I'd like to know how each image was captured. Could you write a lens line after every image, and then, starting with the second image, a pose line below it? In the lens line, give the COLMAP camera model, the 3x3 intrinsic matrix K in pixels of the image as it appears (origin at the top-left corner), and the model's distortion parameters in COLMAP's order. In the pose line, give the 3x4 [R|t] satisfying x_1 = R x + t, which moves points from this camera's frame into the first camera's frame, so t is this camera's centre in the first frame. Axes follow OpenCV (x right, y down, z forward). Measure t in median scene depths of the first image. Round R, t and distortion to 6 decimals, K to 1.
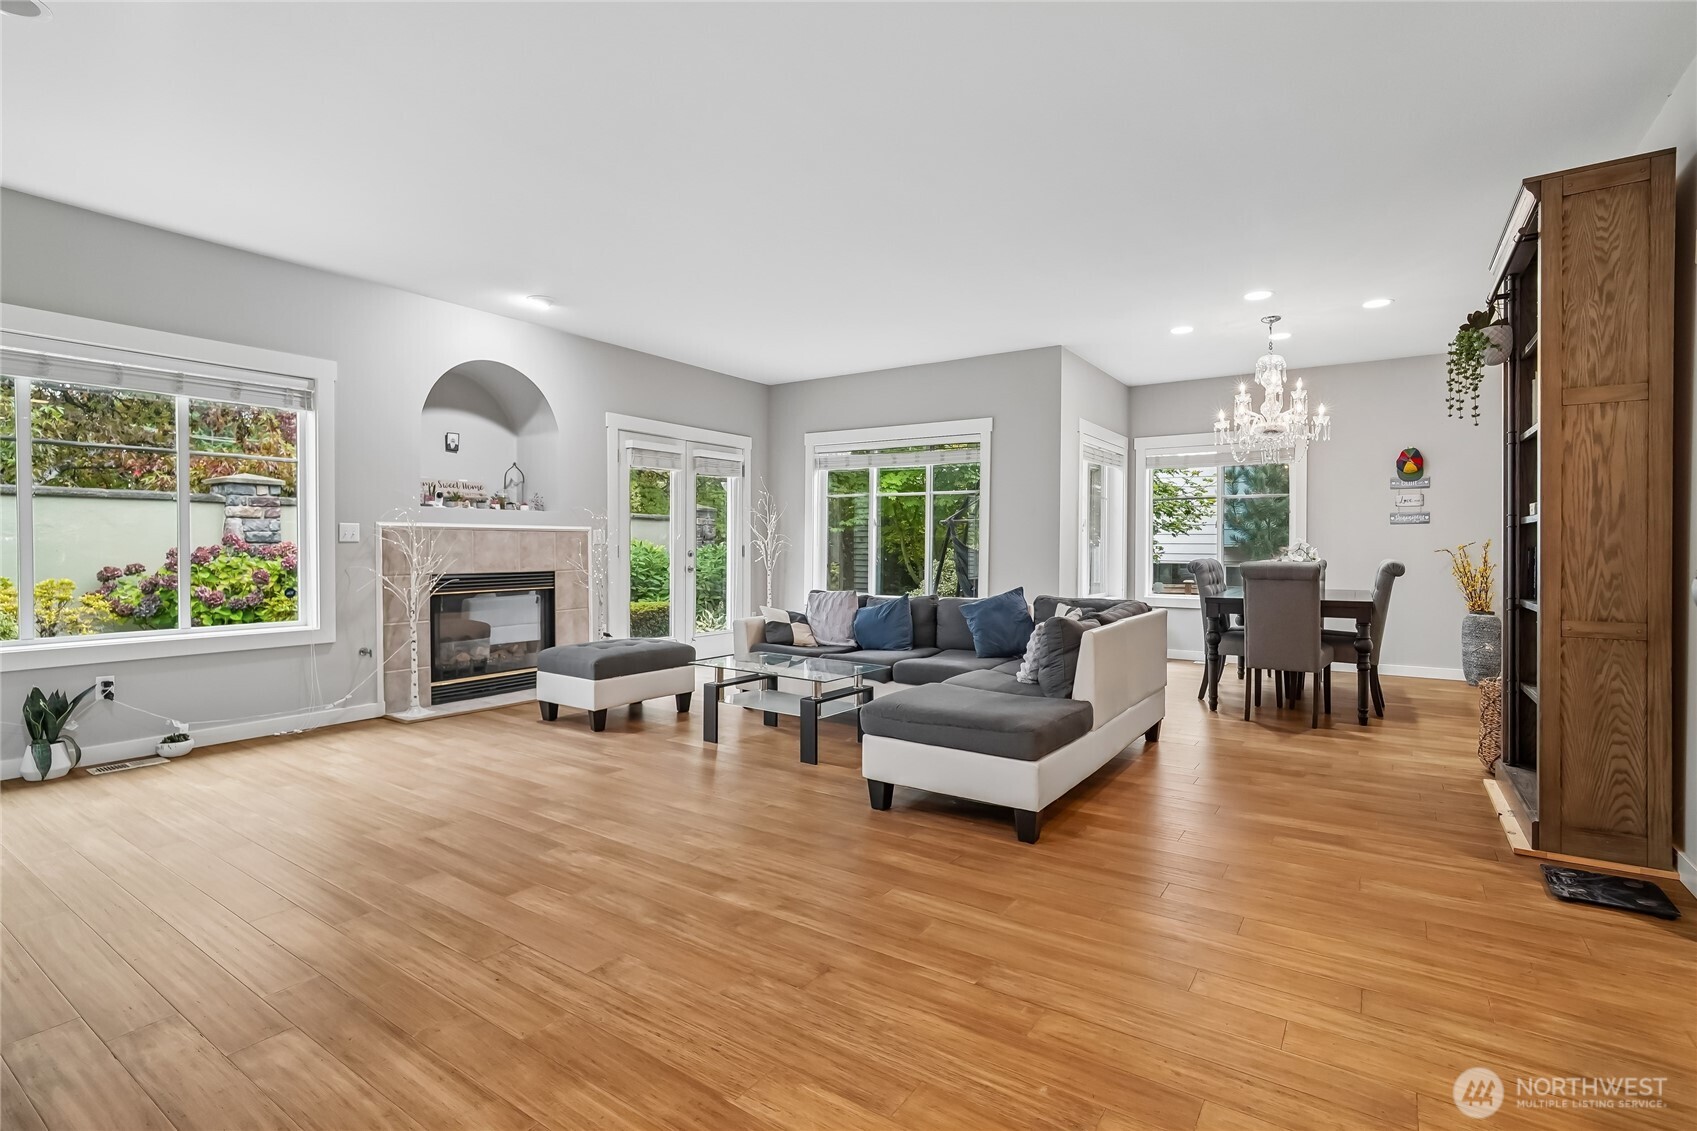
lens RADIAL K [[802.4, 0, 847.1], [0, 802.4, 559.6], [0, 0, 1]] dist [-0.016123, 0.008904]
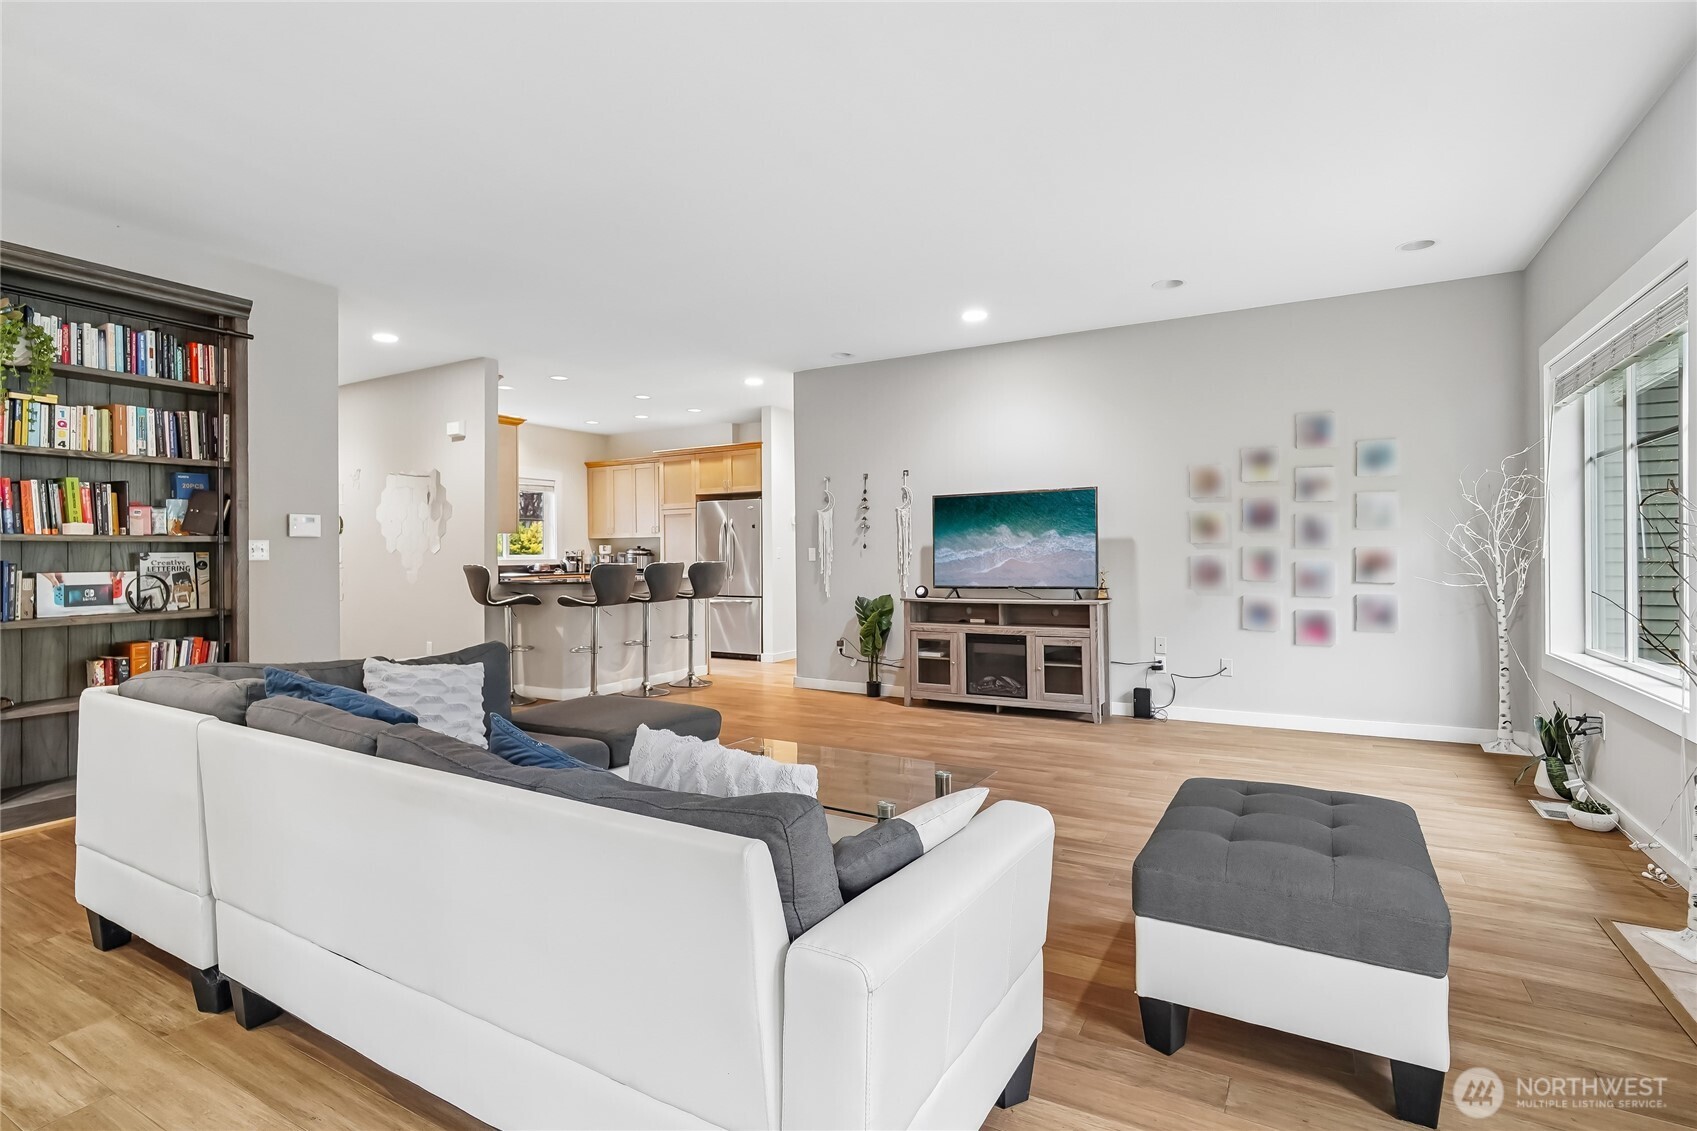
lens RADIAL K [[802.4, 0, 847.8], [0, 802.4, 563.8], [0, 0, 1]] dist [-0.016123, 0.008904]
pose [[-0.996235, 0.002987, -0.086644, -0.036271], [0.000695, 0.999650, 0.026463, -0.026960], [0.086693, 0.026303, -0.995888, 1.326767]]
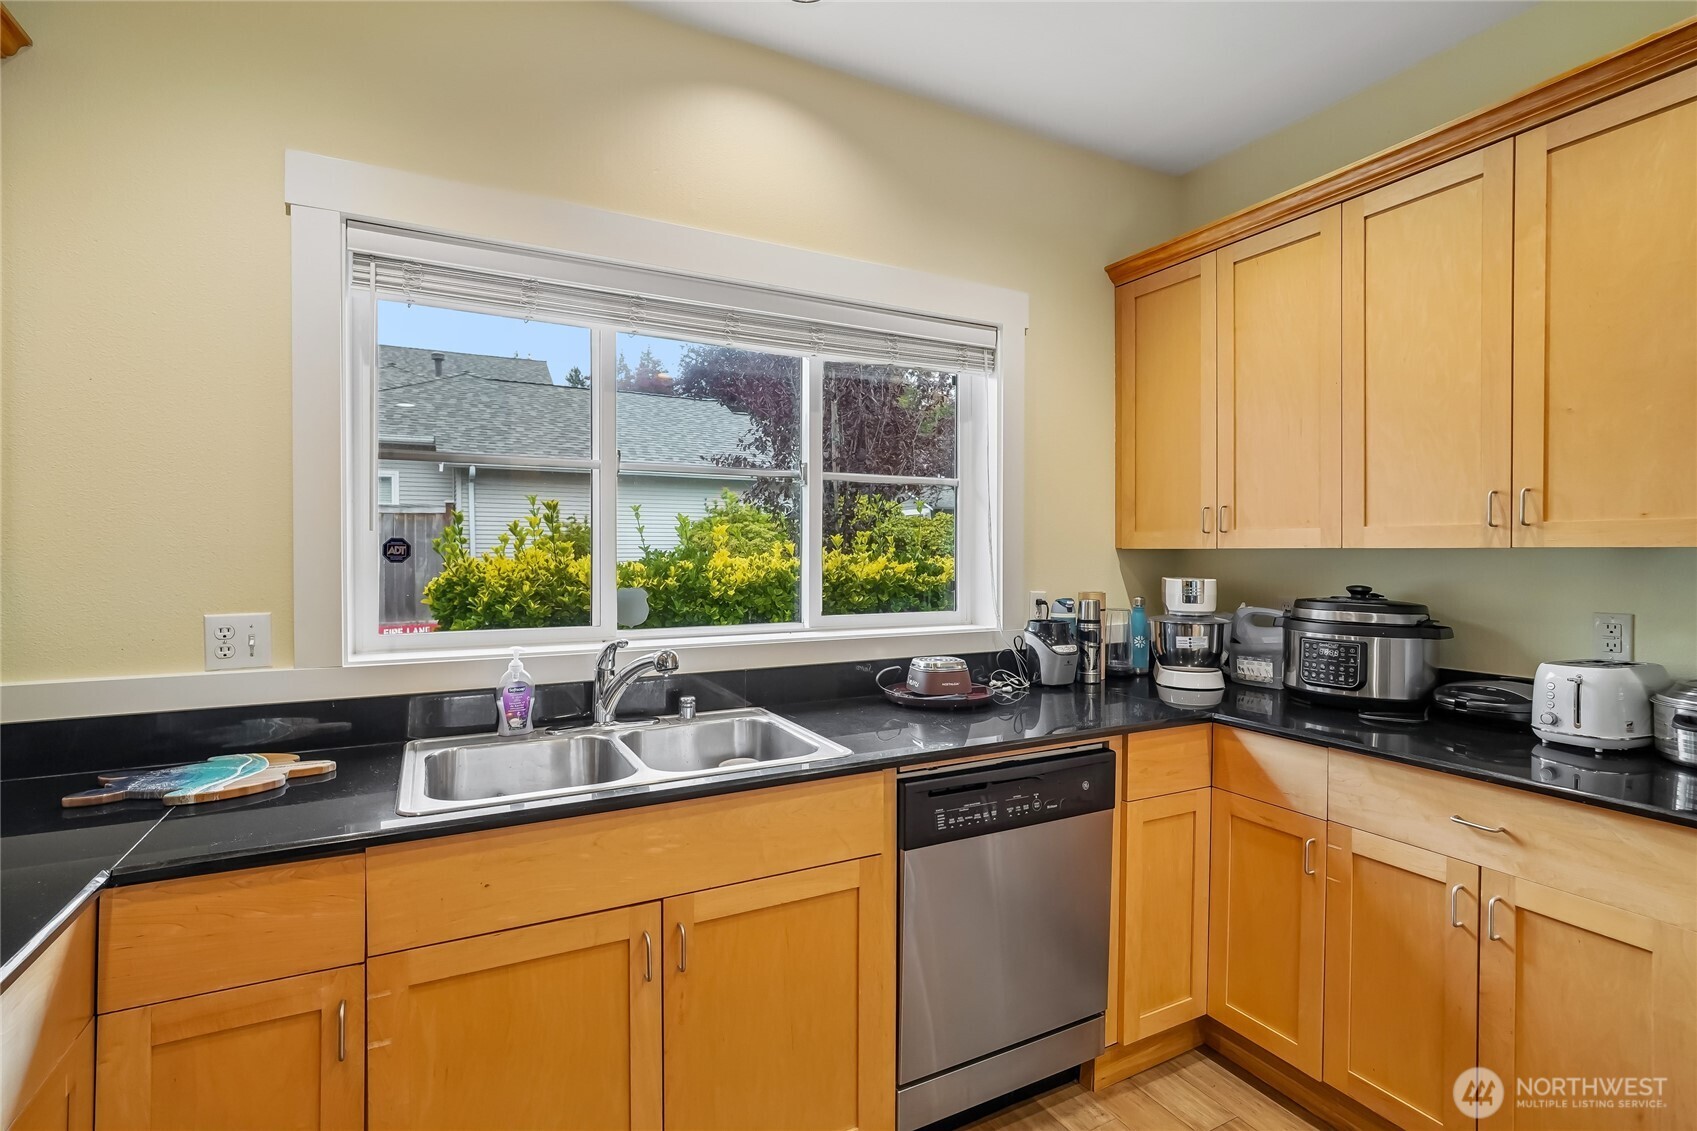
lens RADIAL K [[802.4, 0, 841.9], [0, 802.4, 557.3], [0, 0, 1]] dist [-0.016123, 0.008904]
pose [[-0.883453, -0.006777, 0.468472, 0.341848], [0.003652, 0.999765, 0.021350, -0.043752], [-0.468506, 0.020573, -0.883221, -0.139811]]
